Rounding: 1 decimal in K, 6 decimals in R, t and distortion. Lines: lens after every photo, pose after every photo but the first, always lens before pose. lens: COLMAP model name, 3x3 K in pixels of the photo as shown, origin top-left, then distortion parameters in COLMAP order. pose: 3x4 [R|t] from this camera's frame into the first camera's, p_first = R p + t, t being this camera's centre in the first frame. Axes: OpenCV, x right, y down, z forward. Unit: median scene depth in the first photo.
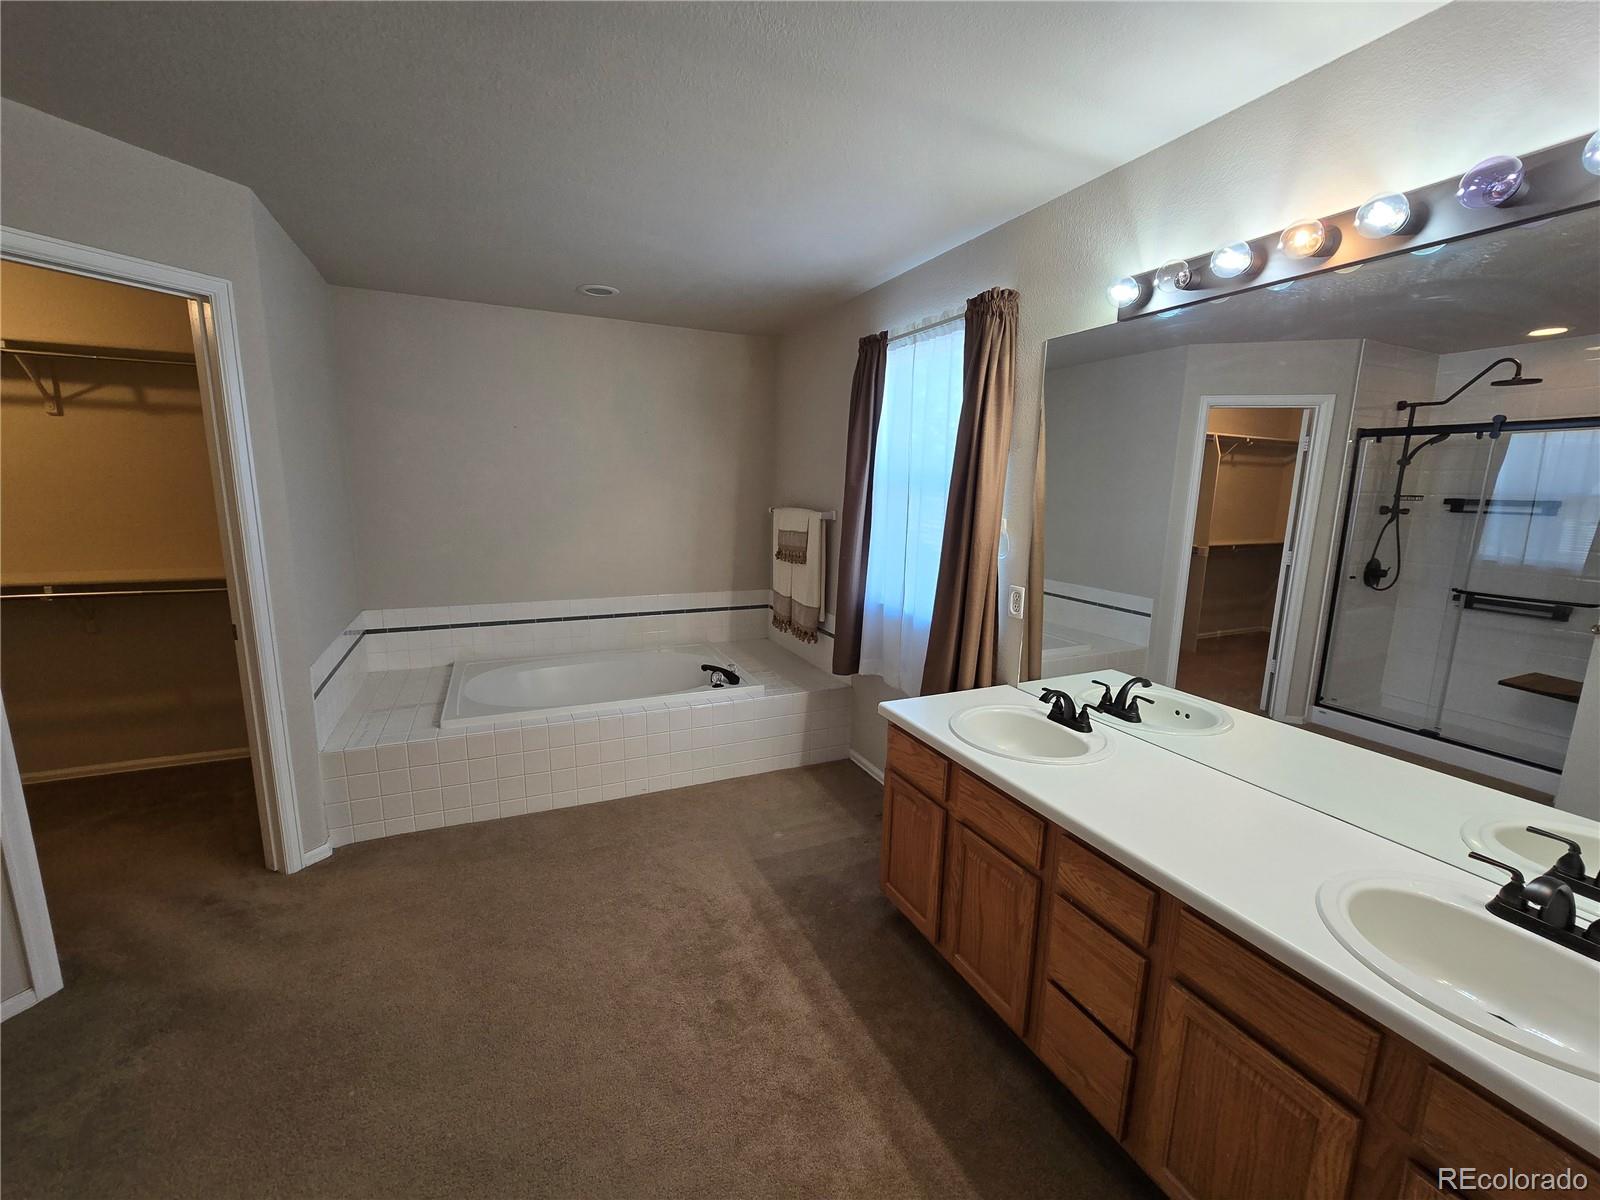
lens RADIAL K [[655.5, 0, 830.0], [0, 655.5, 603.1], [0, 0, 1]] dist [0.000655, 0.000366]
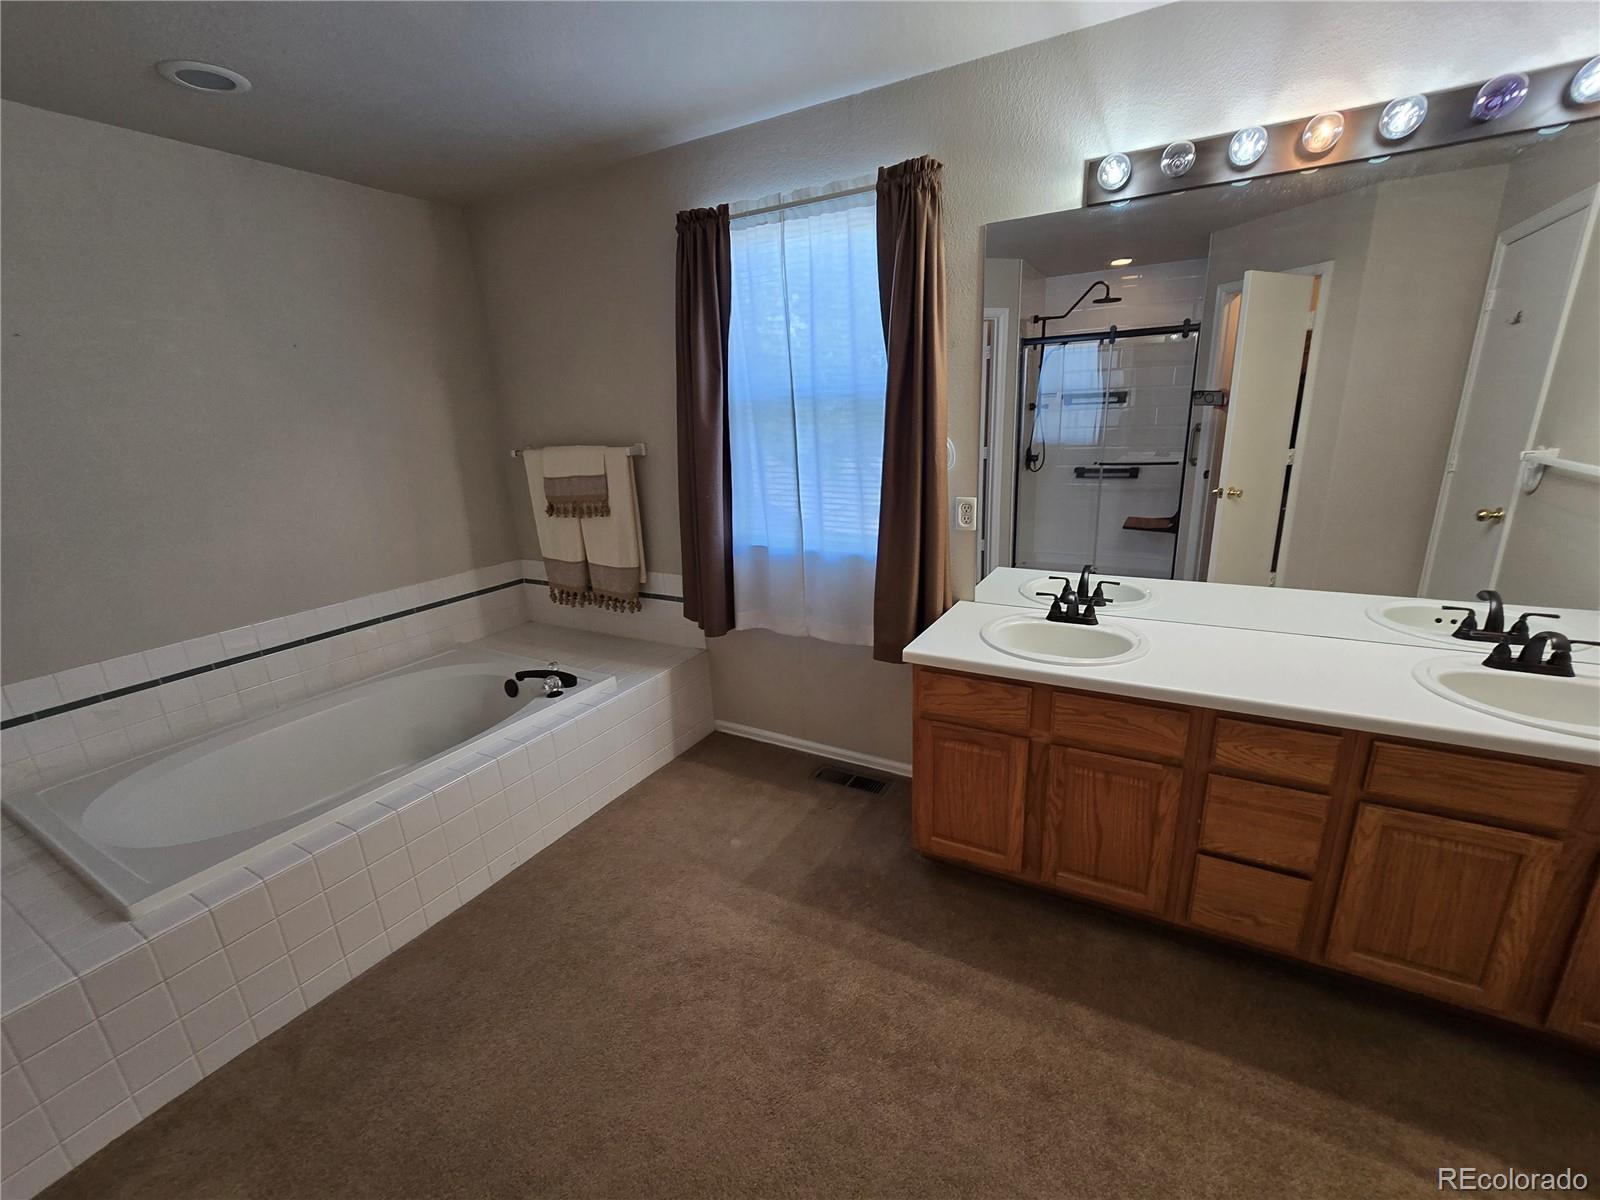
lens RADIAL K [[655.5, 0, 830.0], [0, 655.5, 603.1], [0, 0, 1]] dist [0.000655, 0.000366]
pose [[0.817186, -0.219146, 0.533087, -0.351894], [0.164182, 0.975086, 0.149168, -0.041874], [-0.552495, -0.034375, 0.832807, 0.257543]]
